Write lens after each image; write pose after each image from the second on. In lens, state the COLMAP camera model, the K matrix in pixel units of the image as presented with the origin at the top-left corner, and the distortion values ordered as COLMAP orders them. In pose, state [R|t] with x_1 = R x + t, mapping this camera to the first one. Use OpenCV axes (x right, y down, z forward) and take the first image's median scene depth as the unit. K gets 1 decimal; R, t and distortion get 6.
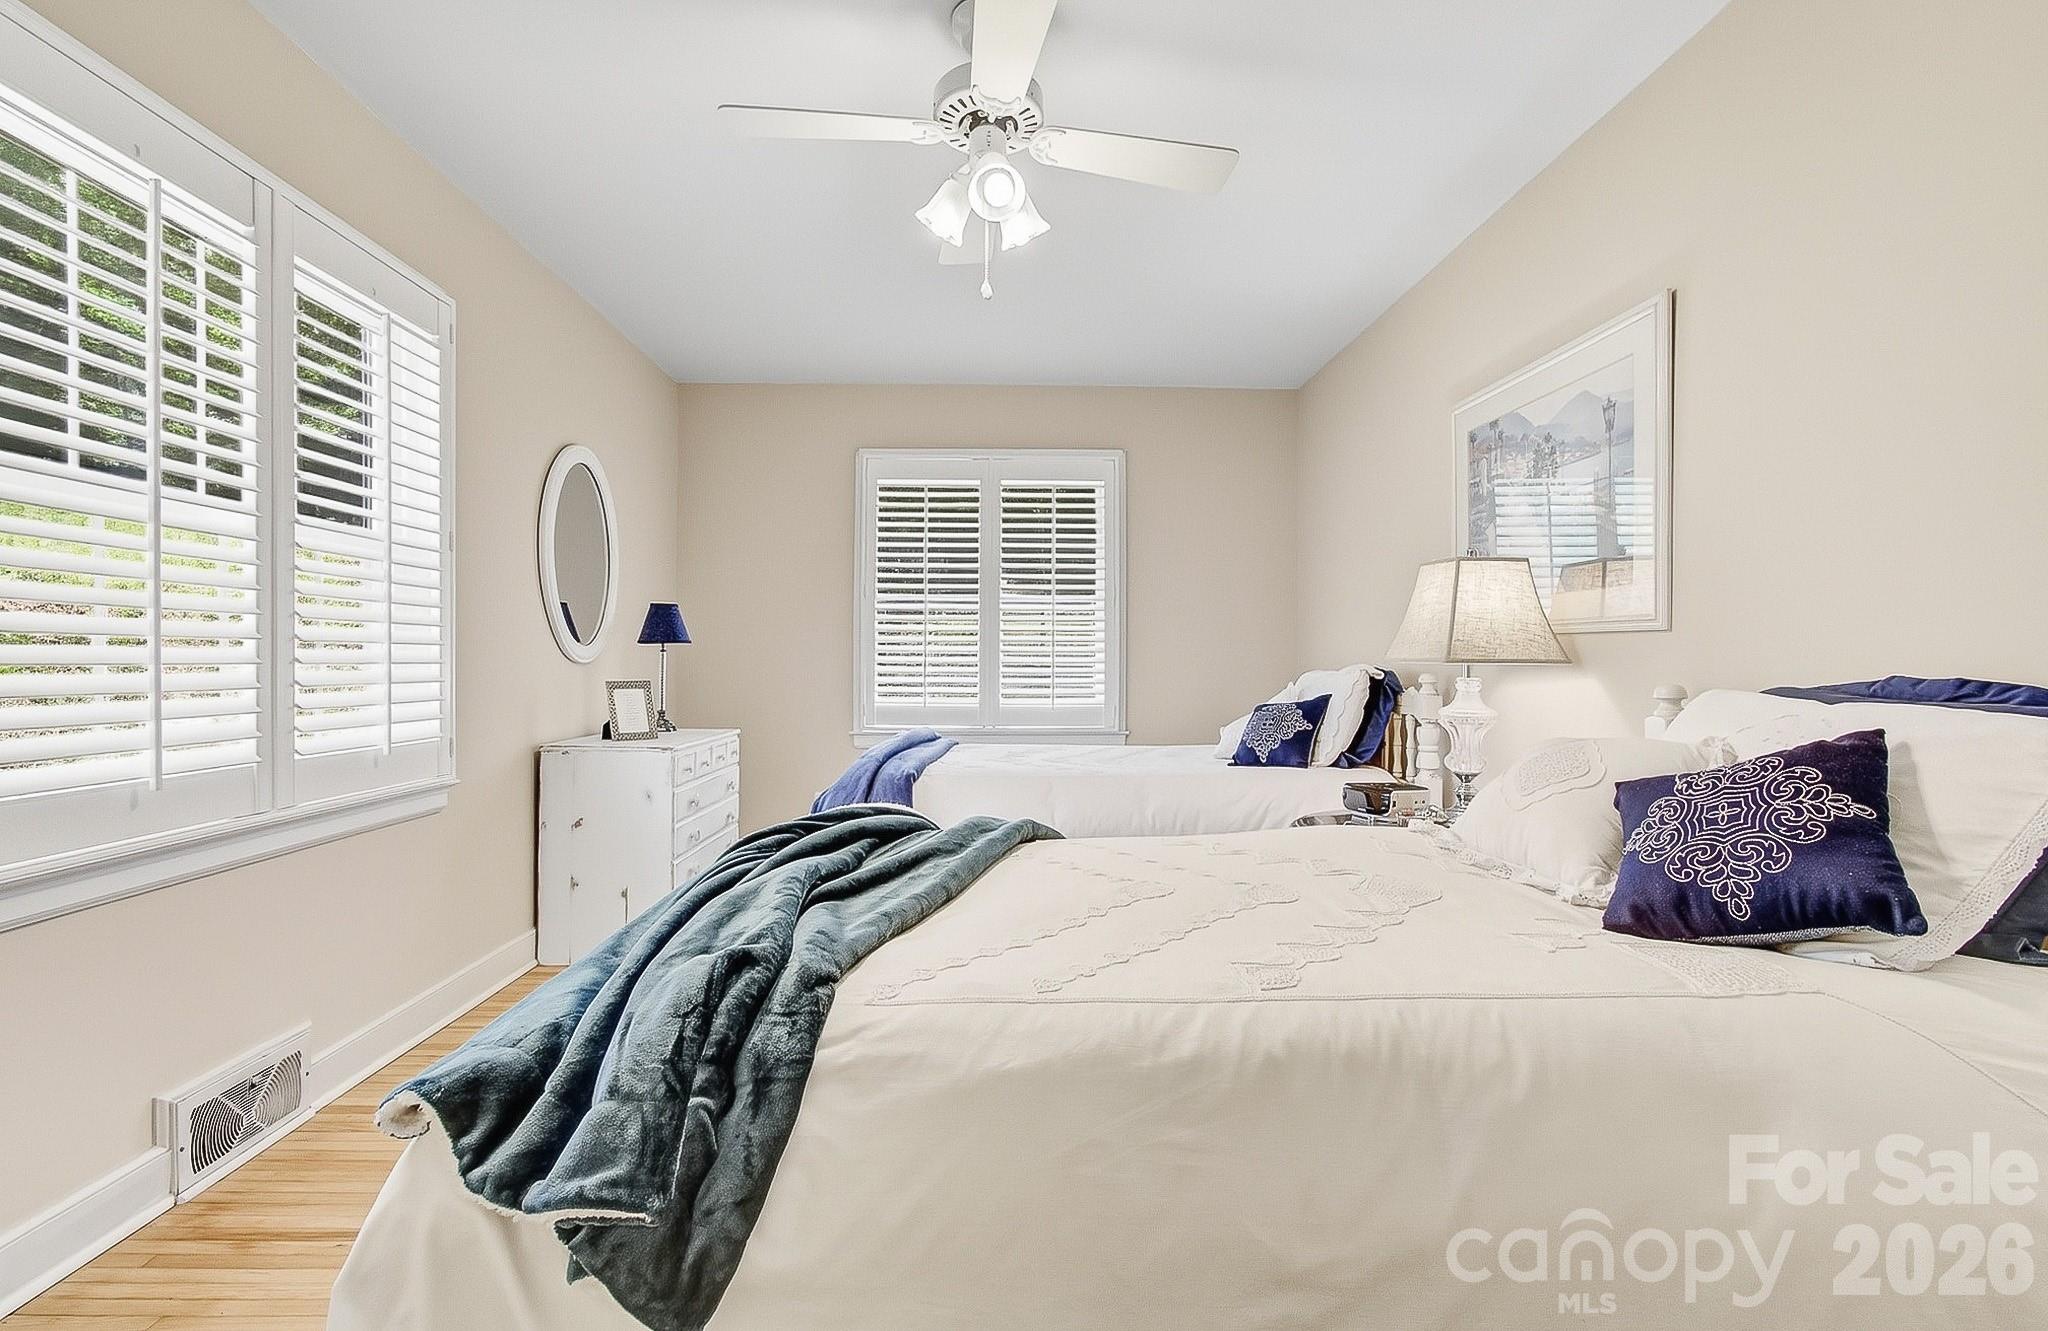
lens RADIAL K [[908.8, 0, 1019.6], [0, 908.8, 669.1], [0, 0, 1]] dist [-0.015107, 0.013040]
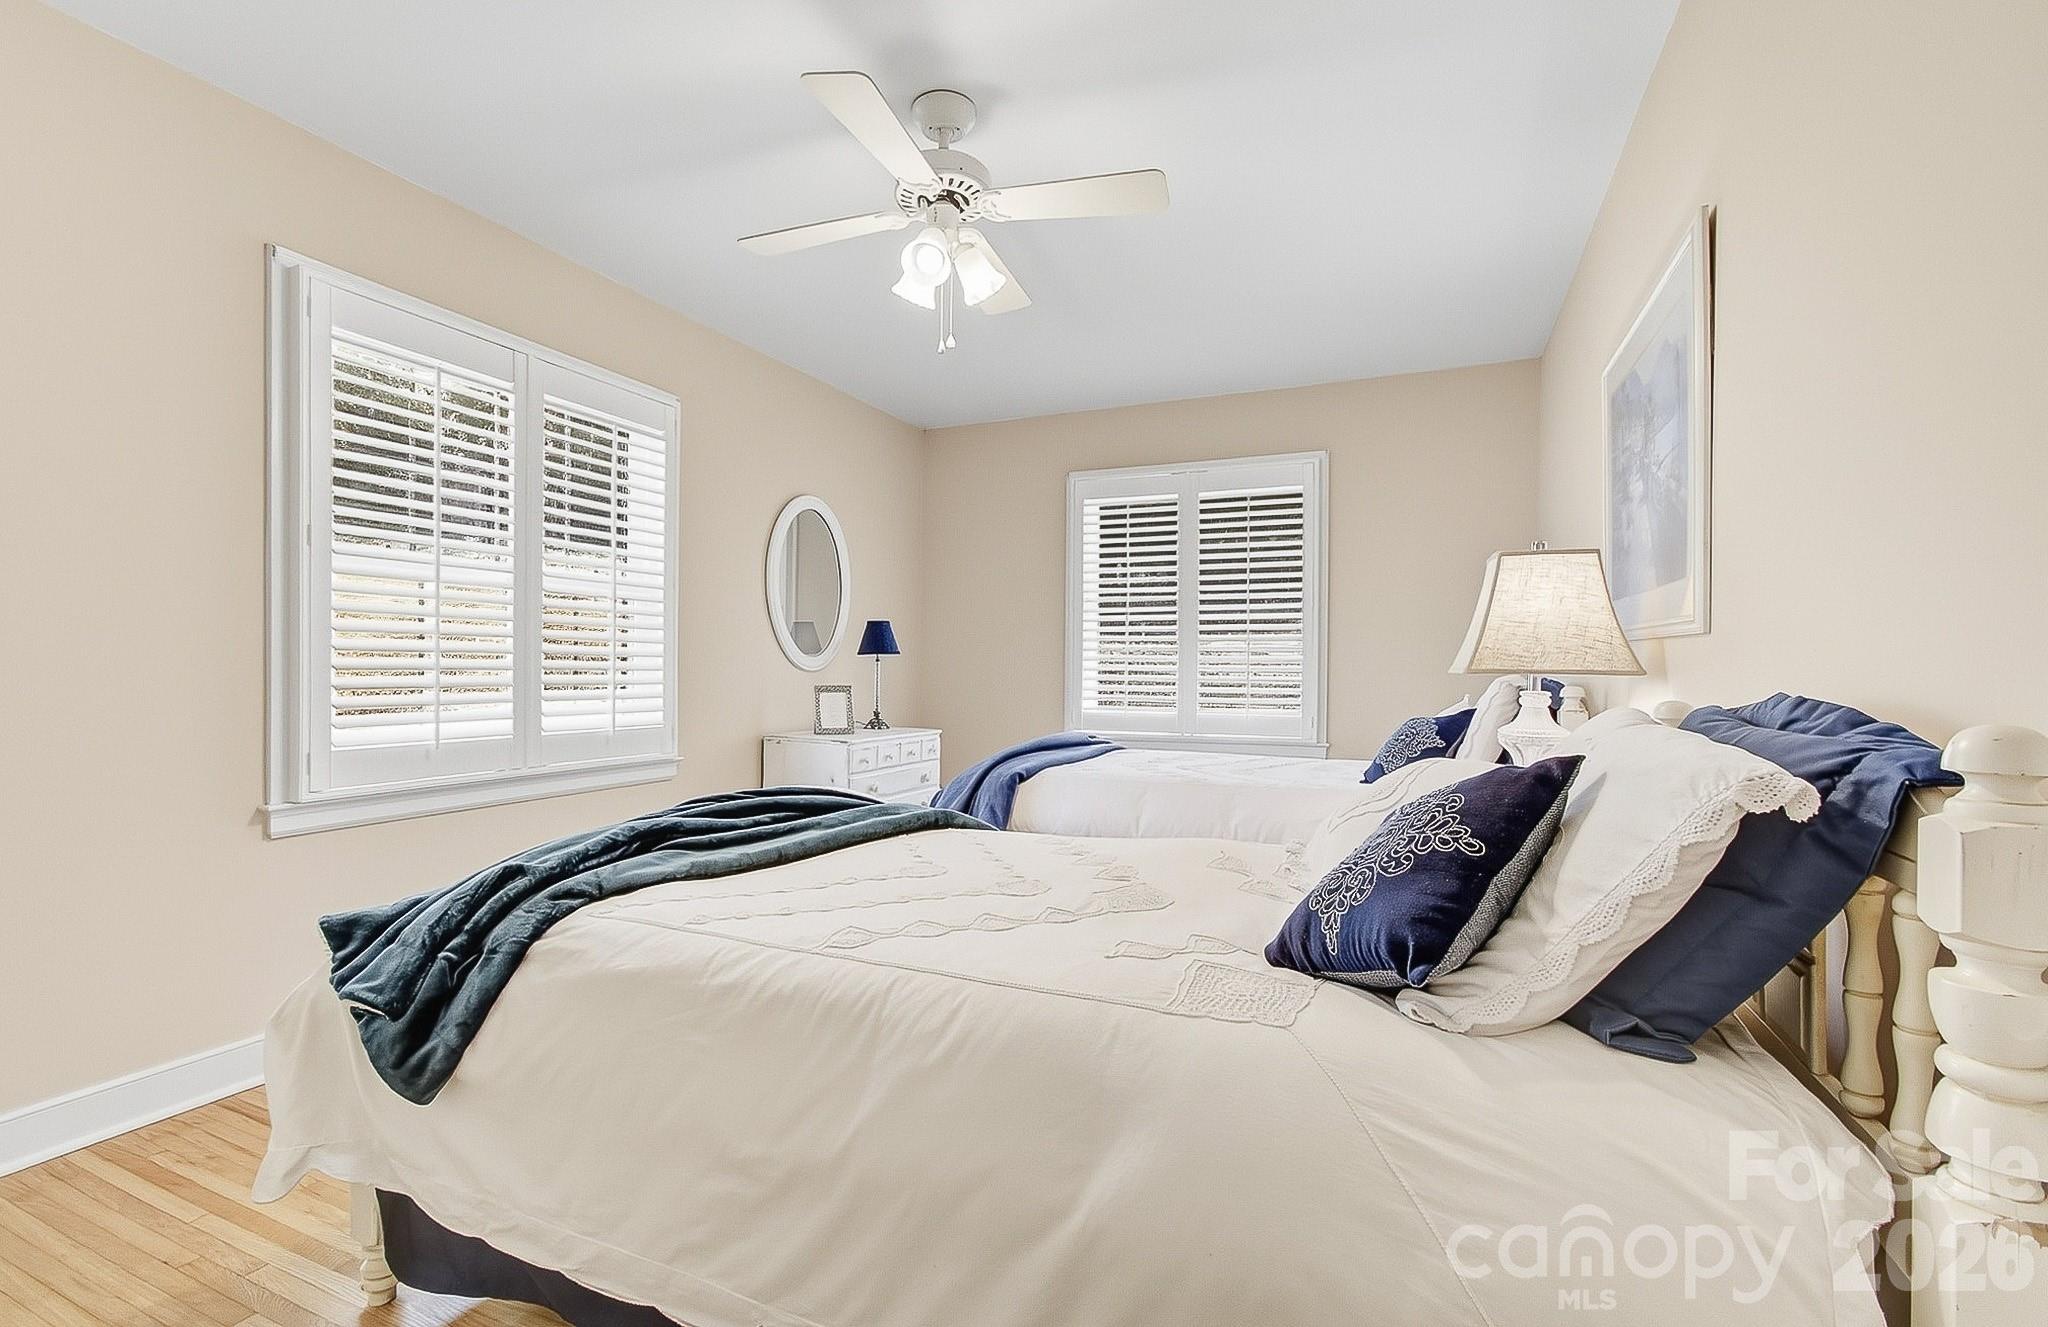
lens RADIAL K [[908.8, 0, 1019.6], [0, 908.8, 667.1], [0, 0, 1]] dist [-0.015107, 0.013040]
pose [[0.896745, 0.002850, -0.442539, 0.451173], [-0.009067, 0.999888, -0.011933, 0.000800], [0.442455, 0.014713, 0.896670, 0.019565]]
